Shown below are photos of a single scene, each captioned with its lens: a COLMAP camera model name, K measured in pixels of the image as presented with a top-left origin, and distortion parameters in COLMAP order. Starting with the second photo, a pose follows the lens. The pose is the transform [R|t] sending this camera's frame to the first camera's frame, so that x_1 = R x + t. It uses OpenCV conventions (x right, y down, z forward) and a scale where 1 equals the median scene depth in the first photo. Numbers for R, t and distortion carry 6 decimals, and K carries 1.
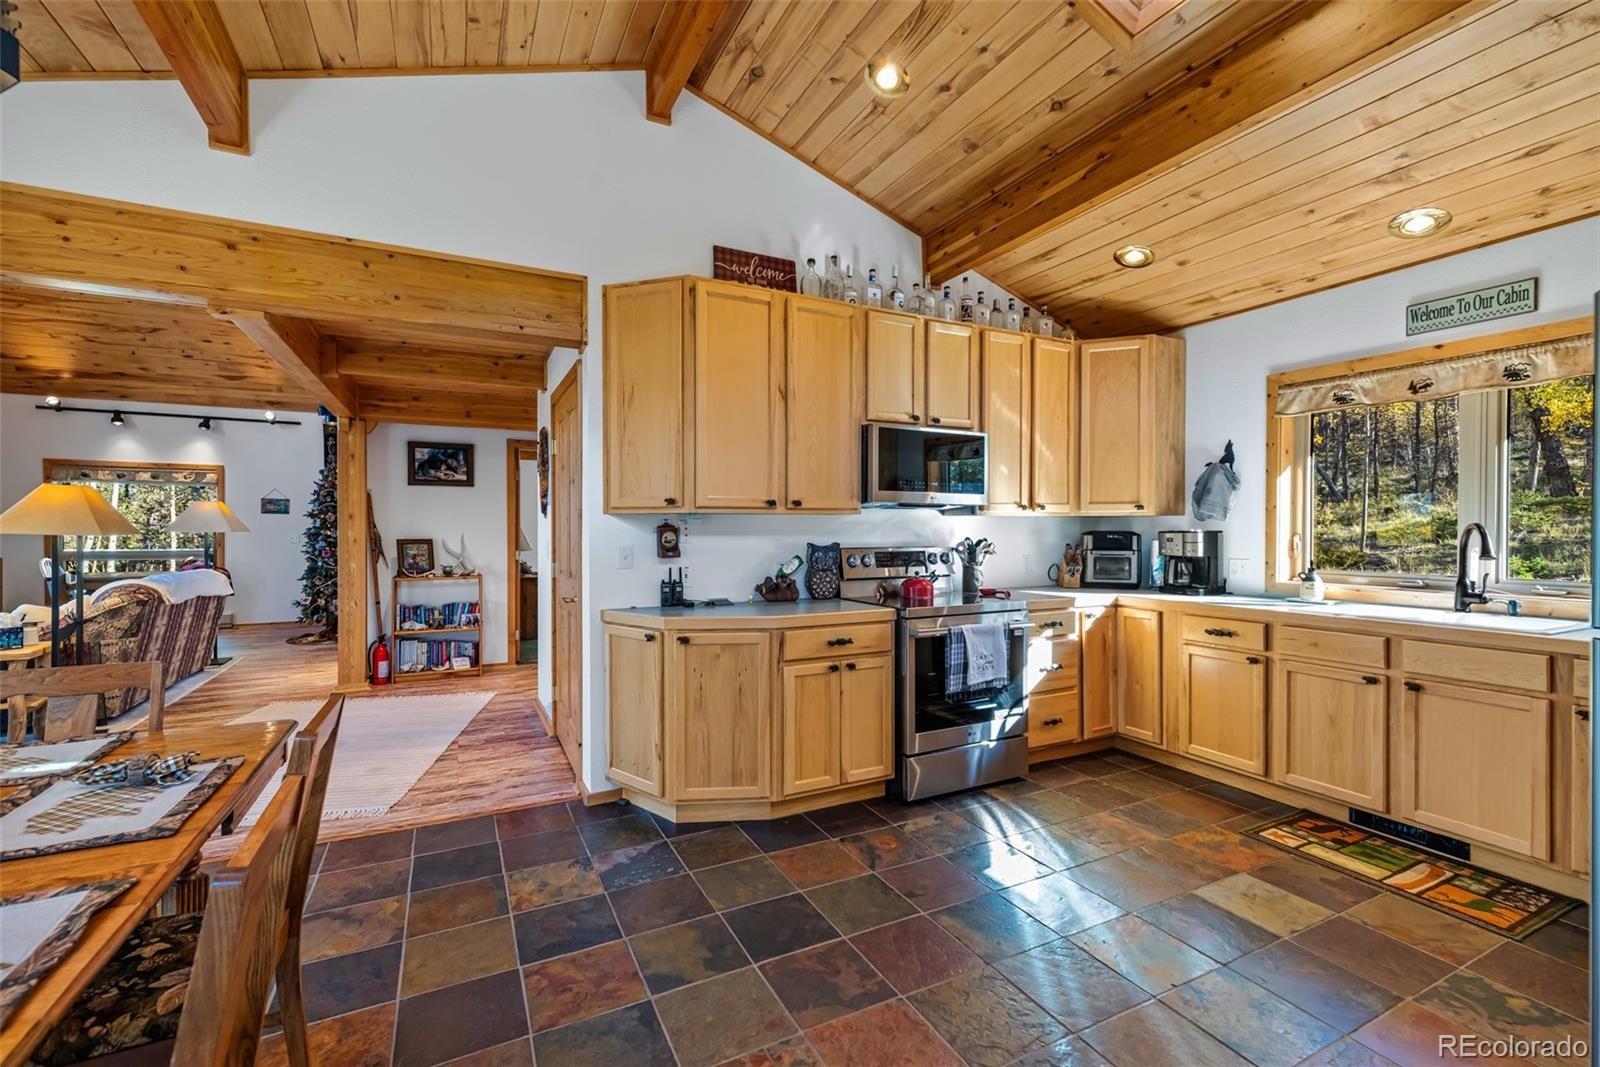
lens RADIAL K [[689.1, 0, 798.7], [0, 689.1, 534.6], [0, 0, 1]] dist [0.006593, 0.000950]
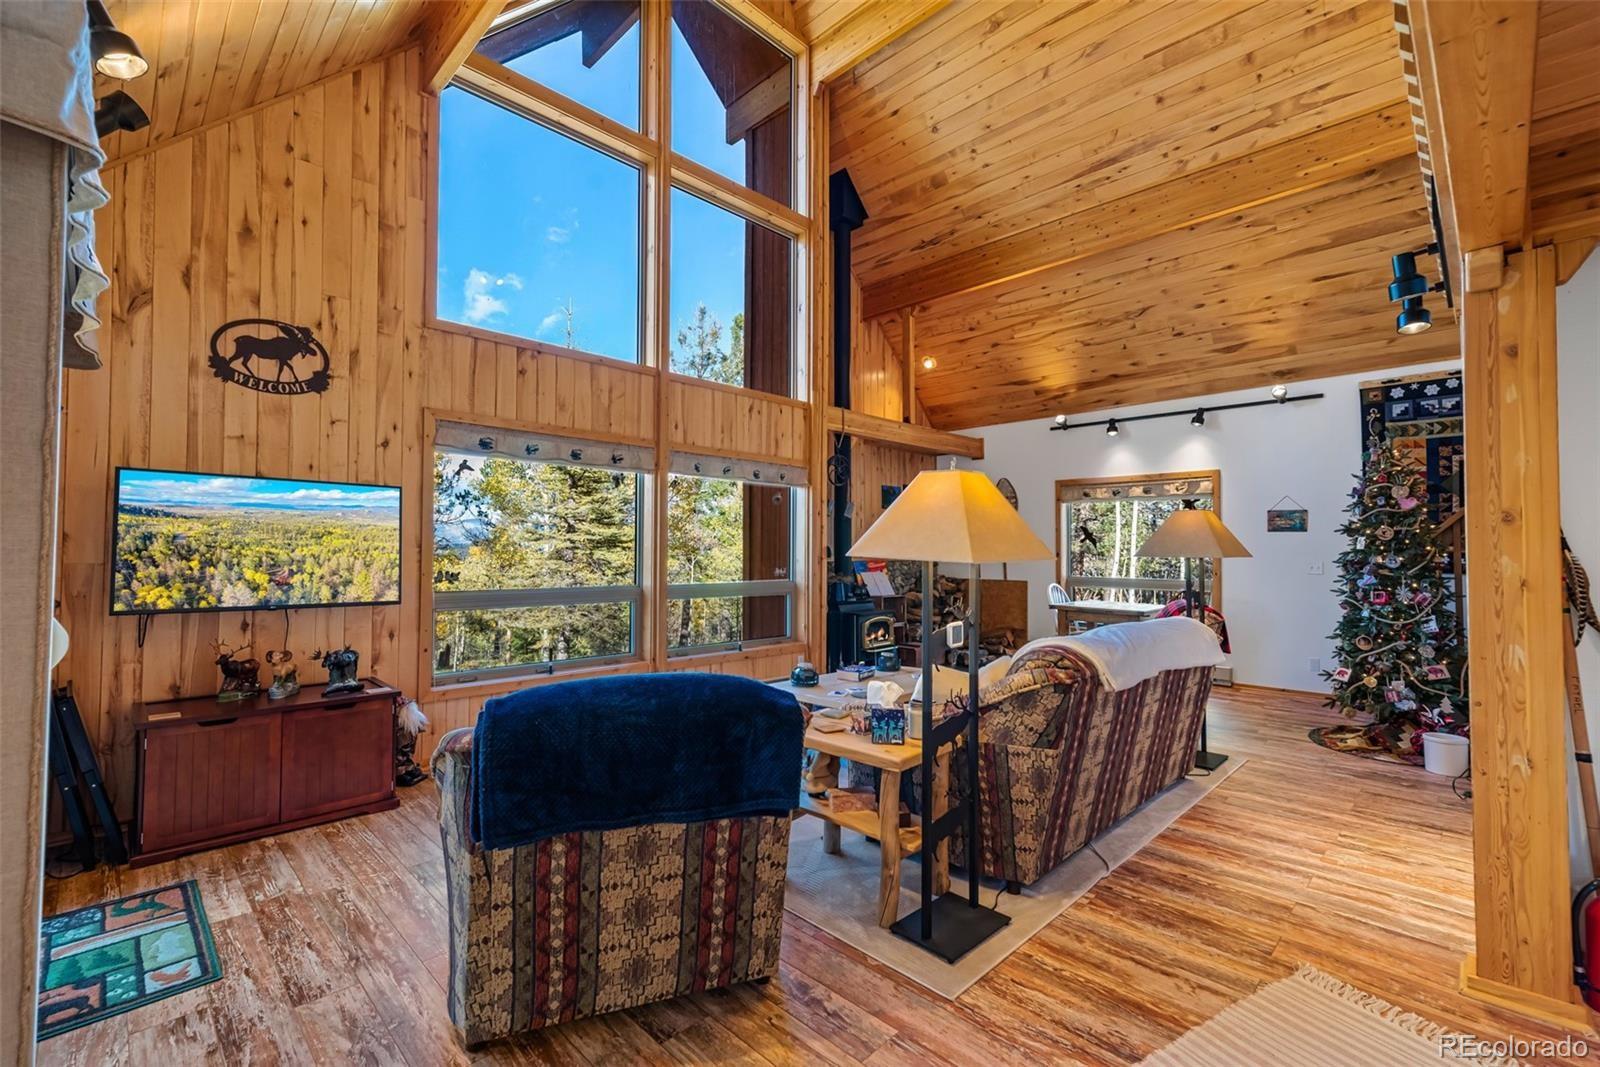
lens RADIAL K [[689.1, 0, 796.8], [0, 689.1, 534.3], [0, 0, 1]] dist [0.006593, 0.000950]
pose [[0.309601, -0.024017, -0.950563, -0.575869], [-0.012351, 0.999495, -0.029276, -0.002740], [0.950786, 0.020804, 0.309148, 0.734265]]
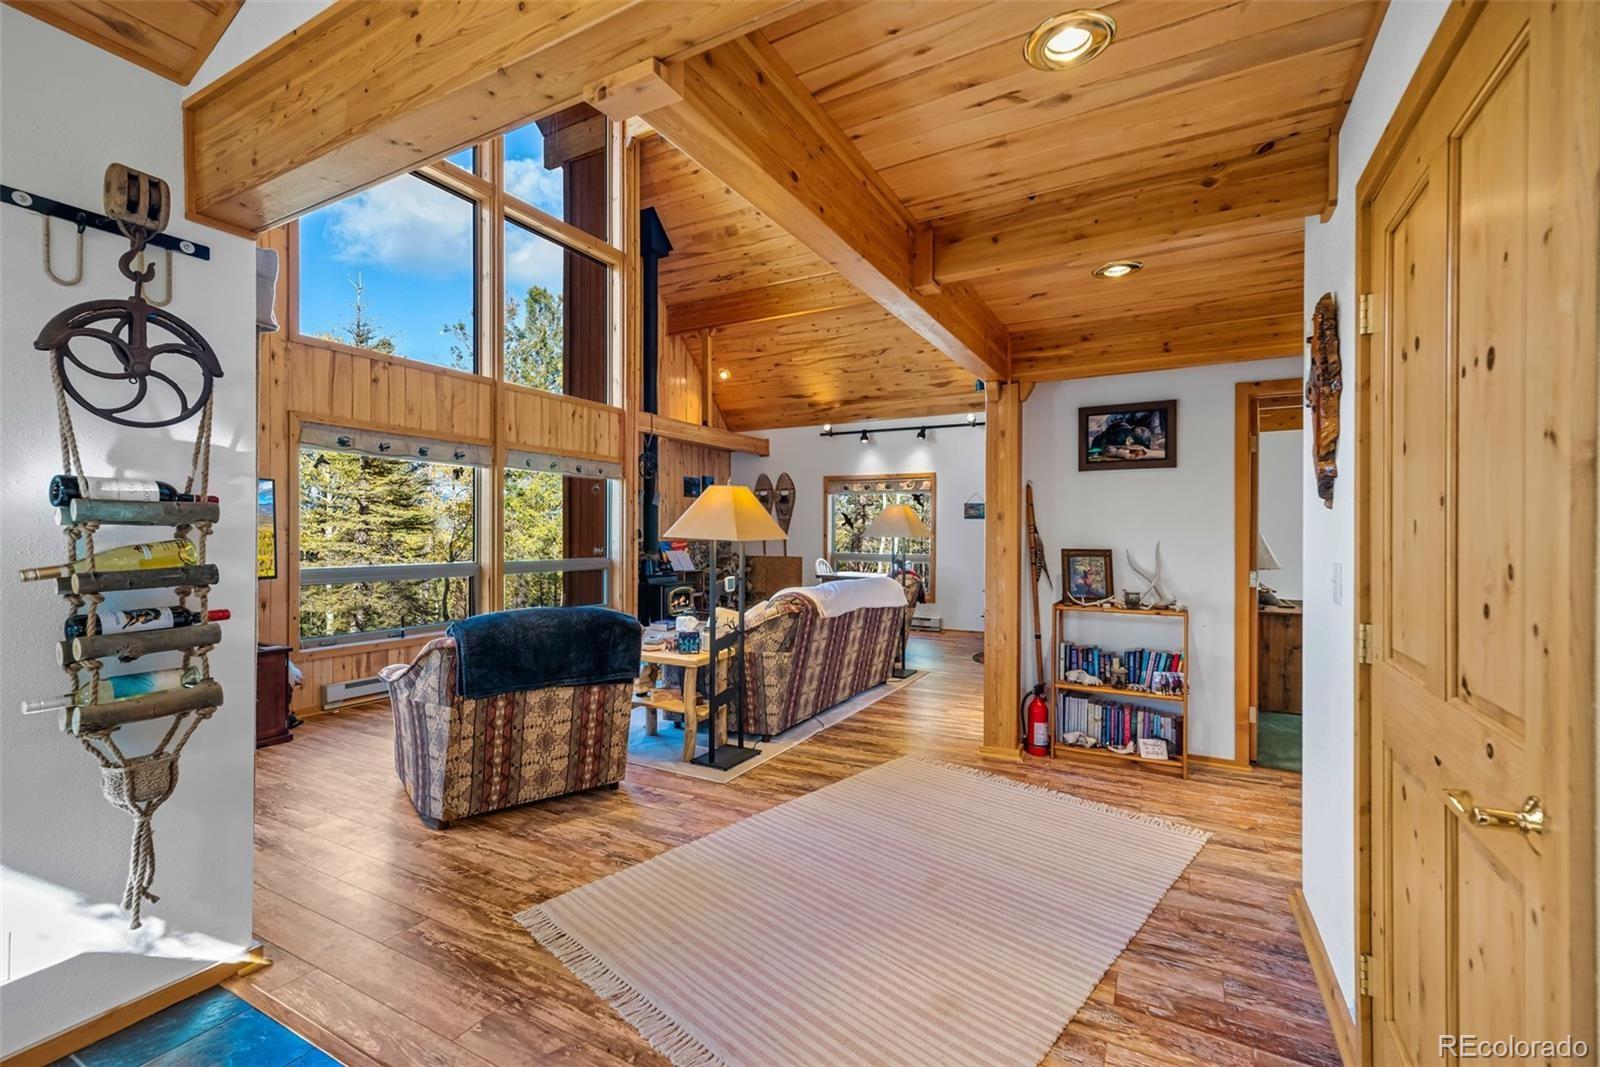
lens RADIAL K [[689.1, 0, 798.2], [0, 689.1, 534.4], [0, 0, 1]] dist [0.006593, 0.000950]
pose [[0.567066, 0.001535, -0.823671, -0.235108], [-0.009739, 0.999941, -0.004841, -0.002922], [0.823615, 0.010767, 0.567047, 0.570842]]
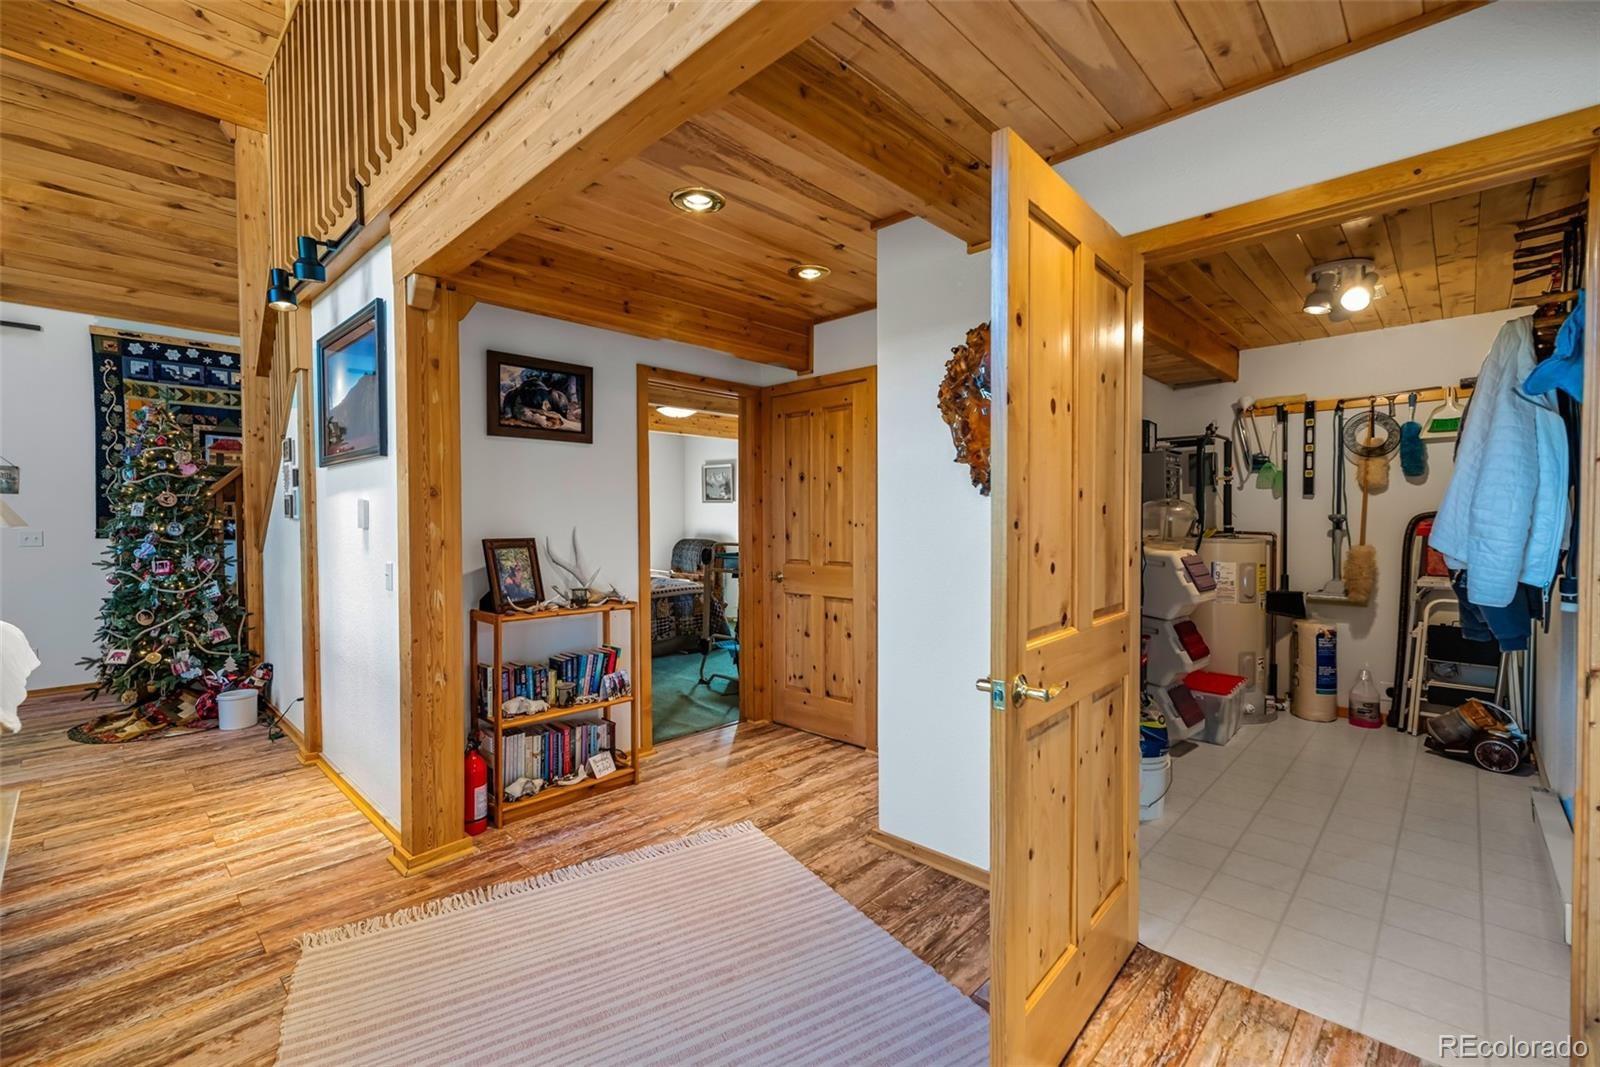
lens RADIAL K [[689.1, 0, 799.5], [0, 689.1, 533.5], [0, 0, 1]] dist [0.006593, 0.000950]
pose [[0.944904, -0.010513, 0.327178, -0.783583], [0.006682, 0.999895, 0.012833, -0.003743], [-0.327279, -0.009940, 0.944876, 0.656621]]
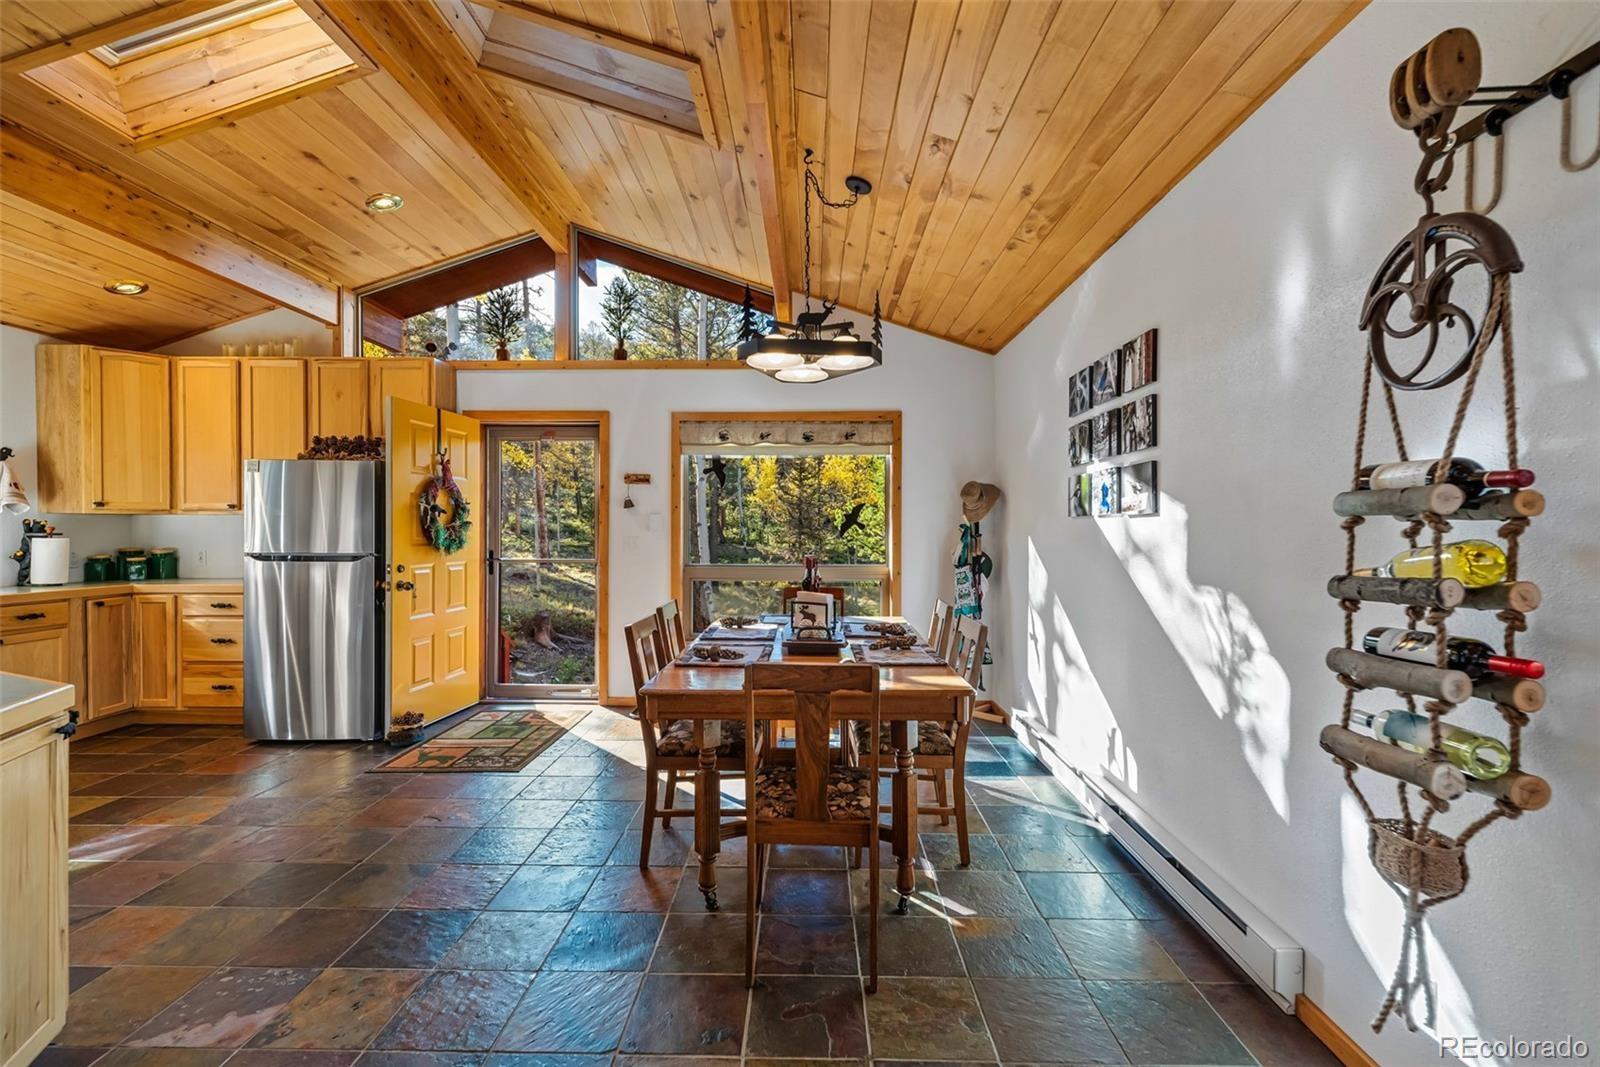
lens RADIAL K [[689.1, 0, 791.2], [0, 689.1, 533.6], [0, 0, 1]] dist [0.006593, 0.000950]
pose [[-0.879758, -0.006465, 0.475378, -0.704484], [0.000346, 0.999899, 0.014239, -0.005949], [-0.475422, 0.012691, -0.879667, 0.888678]]
